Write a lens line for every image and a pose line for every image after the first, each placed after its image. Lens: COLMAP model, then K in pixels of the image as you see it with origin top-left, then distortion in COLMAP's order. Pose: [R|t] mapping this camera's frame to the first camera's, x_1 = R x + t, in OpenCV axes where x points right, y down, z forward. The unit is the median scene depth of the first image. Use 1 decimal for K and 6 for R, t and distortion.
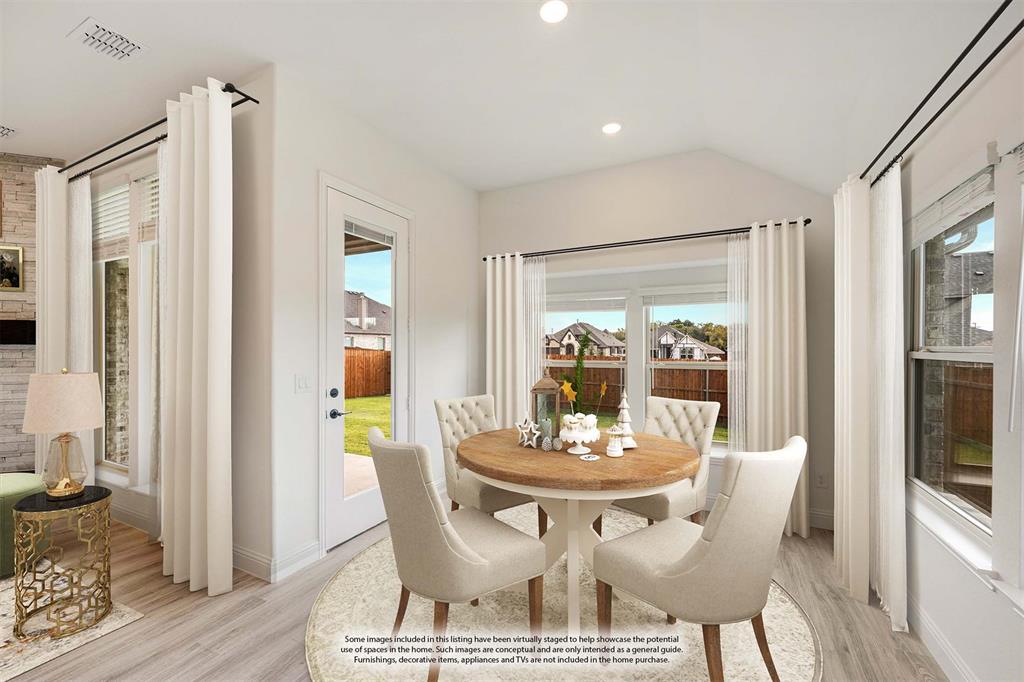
lens RADIAL K [[414.2, 0, 510.3], [0, 414.2, 347.0], [0, 0, 1]] dist [-0.002489, -0.000041]
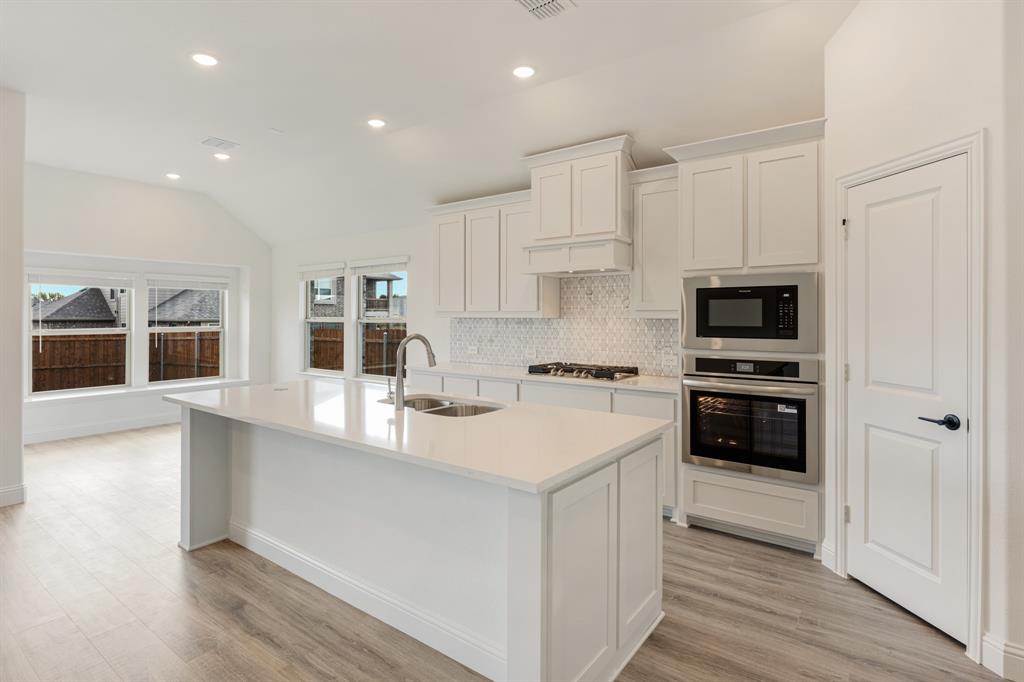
lens RADIAL K [[518.4, 0, 494.4], [0, 518.4, 310.5], [0, 0, 1]] dist [-0.001265, -0.001340]
pose [[0.187551, 0.013177, 0.982166, -0.064184], [-0.001821, 0.999913, -0.013068, -0.000034], [-0.982253, 0.000662, 0.187559, -0.024559]]
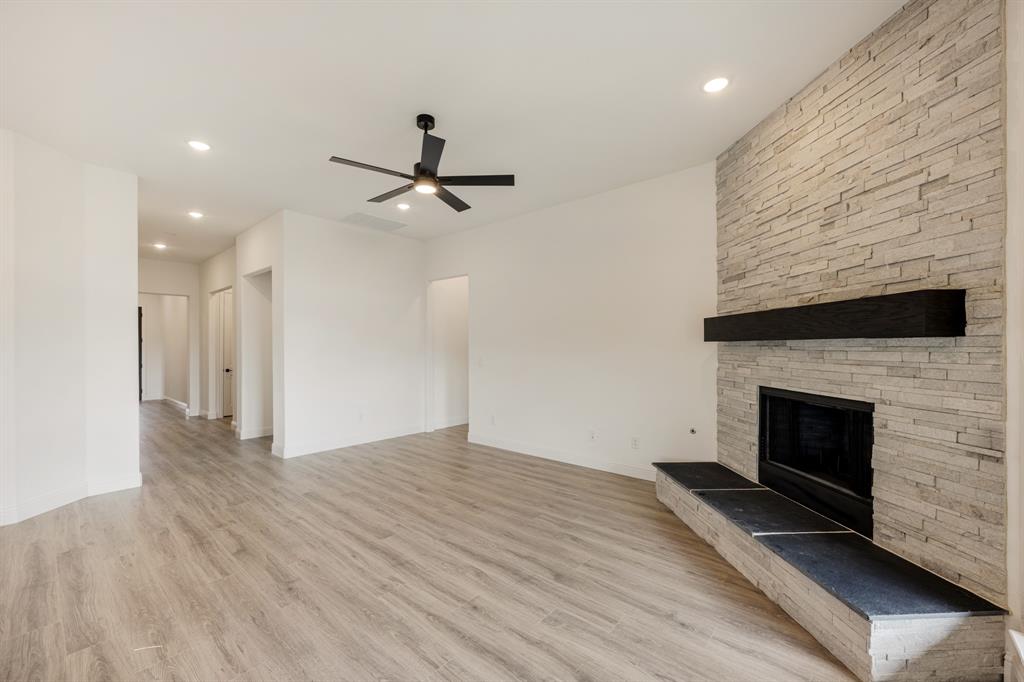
lens RADIAL K [[414.2, 0, 515.2], [0, 414.2, 344.6], [0, 0, 1]] dist [-0.002489, -0.000041]
pose [[-0.246315, -0.000898, -0.969189, -0.026975], [0.006111, 0.999978, -0.002480, 0.000086], [0.969170, -0.006533, -0.246305, 0.031126]]
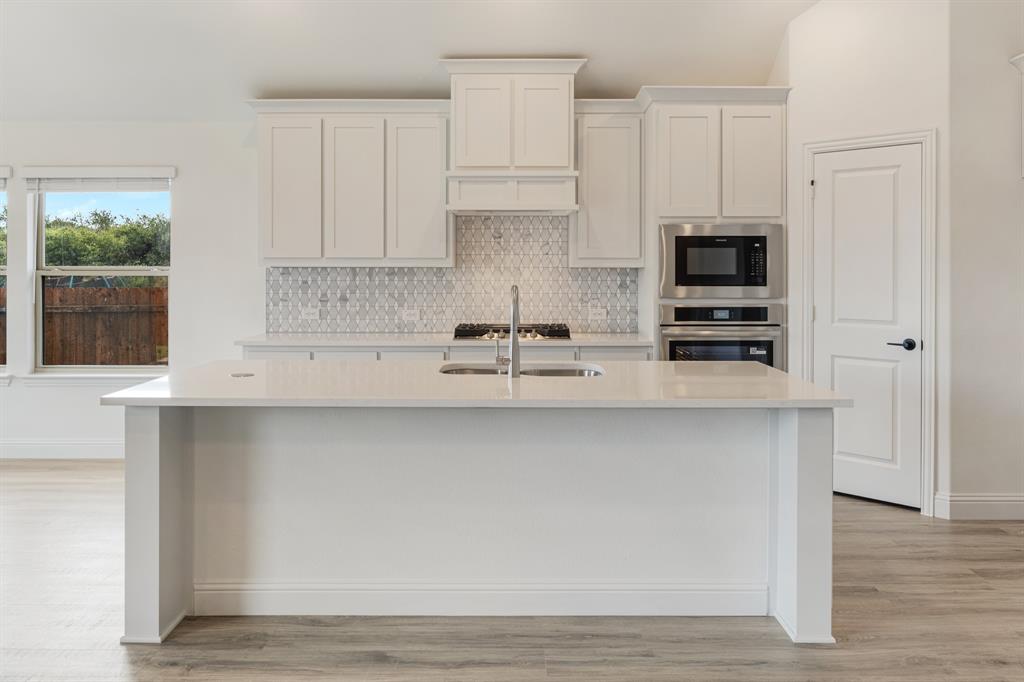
lens RADIAL K [[799.8, 0, 502.6], [0, 799.8, 260.8], [0, 0, 1]] dist [-0.006709, -0.001227]
pose [[-0.439376, 0.008785, 0.898260, -0.071228], [-0.000618, 0.999949, -0.010082, 0.000224], [-0.898303, -0.004985, -0.439349, 0.010805]]
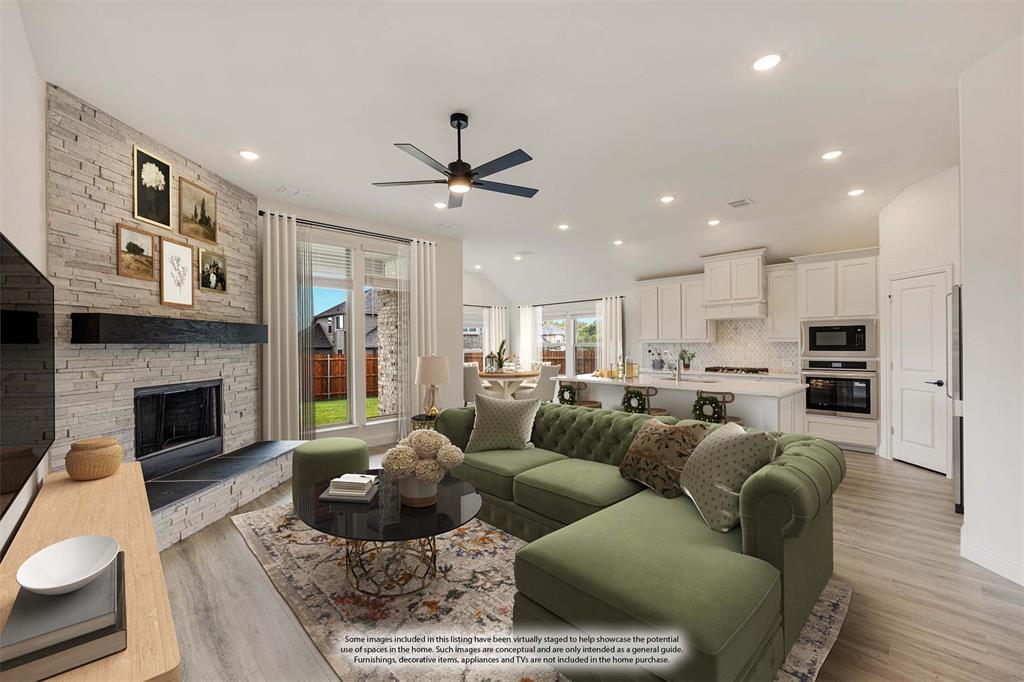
lens RADIAL K [[414.2, 0, 512.6], [0, 414.2, 340.7], [0, 0, 1]] dist [-0.002489, -0.000041]
pose [[0.339593, 0.004704, 0.940561, -0.105030], [0.007473, 0.999942, -0.007699, 0.000054], [-0.940543, 0.009644, 0.339539, -0.008193]]
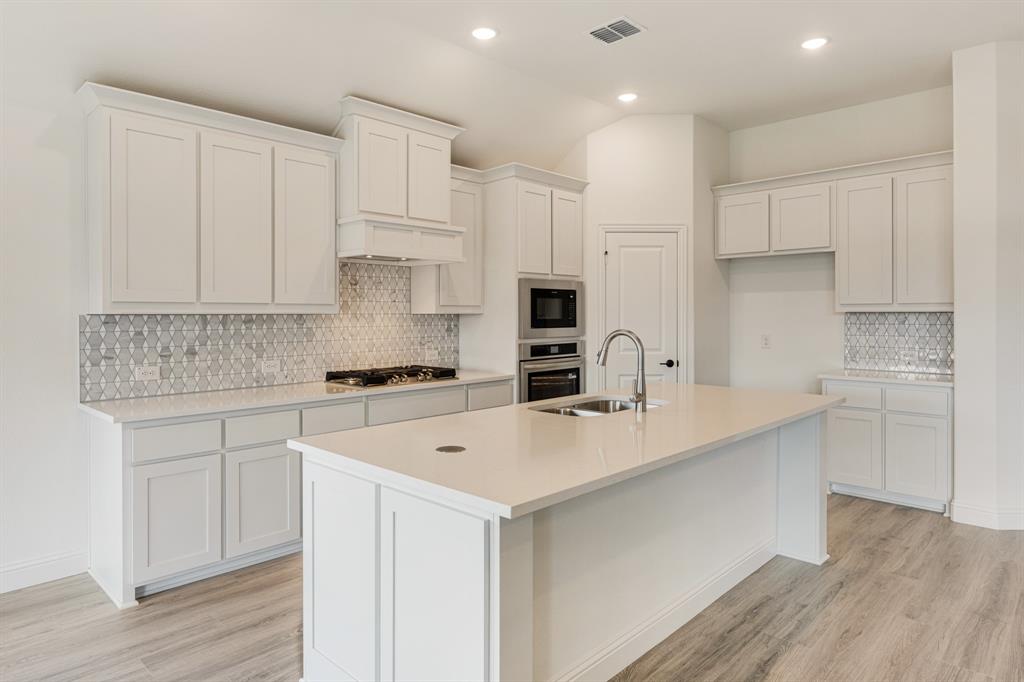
lens RADIAL K [[617.8, 0, 506.5], [0, 617.8, 313.5], [0, 0, 1]] dist [-0.005494, -0.001952]
pose [[-0.954382, 0.002774, 0.298576, -0.032353], [0.002837, 0.999996, -0.000223, 0.000089], [-0.298575, 0.000635, -0.954386, 0.031251]]
